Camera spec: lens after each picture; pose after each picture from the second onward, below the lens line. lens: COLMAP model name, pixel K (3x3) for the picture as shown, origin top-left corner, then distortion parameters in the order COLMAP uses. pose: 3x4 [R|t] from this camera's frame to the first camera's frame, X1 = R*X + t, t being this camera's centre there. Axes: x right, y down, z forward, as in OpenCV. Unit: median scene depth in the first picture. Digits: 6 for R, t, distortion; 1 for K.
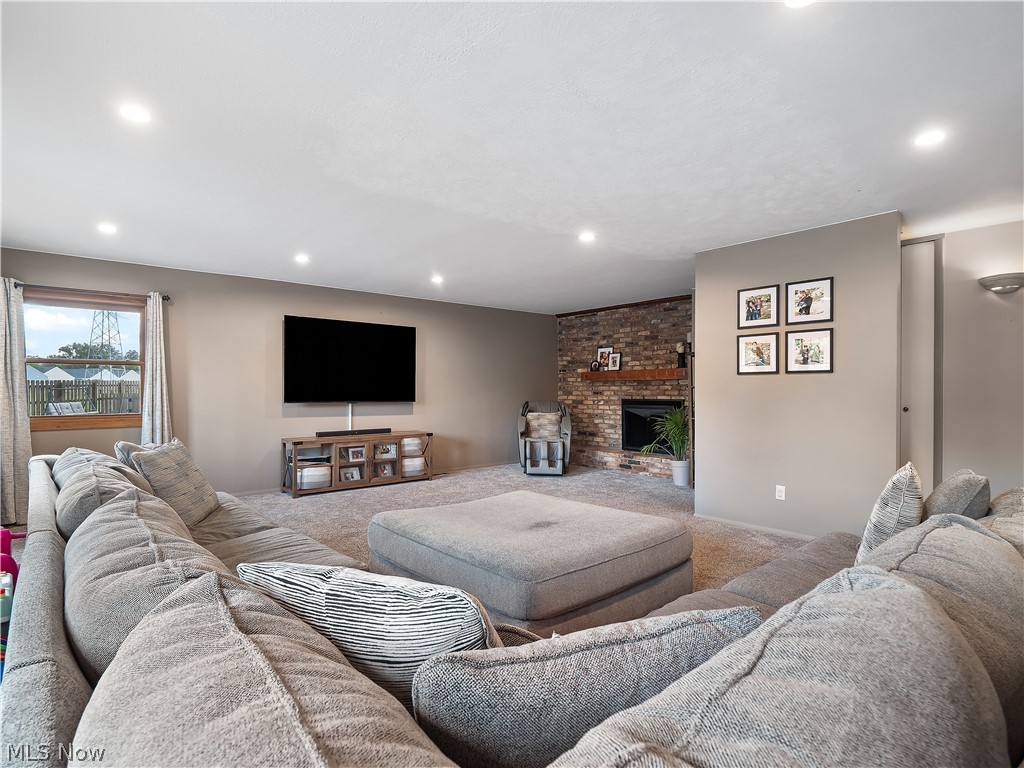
lens RADIAL K [[534.5, 0, 512.0], [0, 534.5, 384.0], [0, 0, 1]] dist [0.002695, 0.000238]
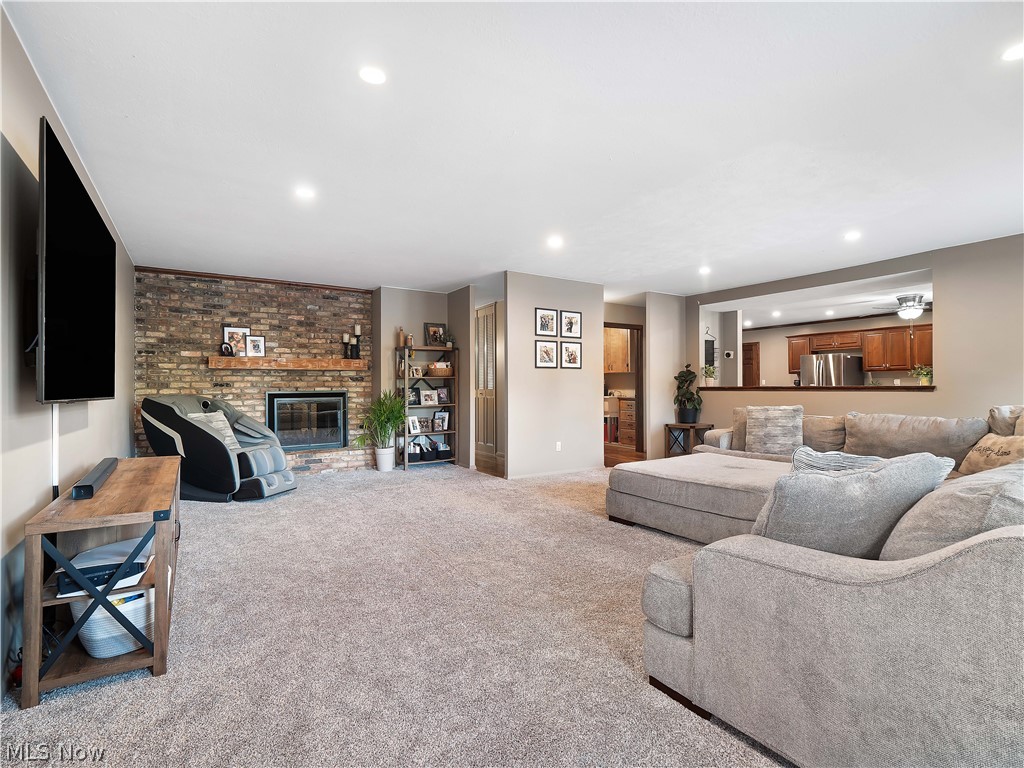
lens RADIAL K [[494.4, 0, 506.5], [0, 494.4, 388.0], [0, 0, 1]] dist [-0.018158, -0.000711]
pose [[0.140314, 0.002002, 0.990105, -0.532260], [-0.004654, 0.999988, -0.001362, 0.022639], [-0.990096, -0.004416, 0.140321, 0.550037]]
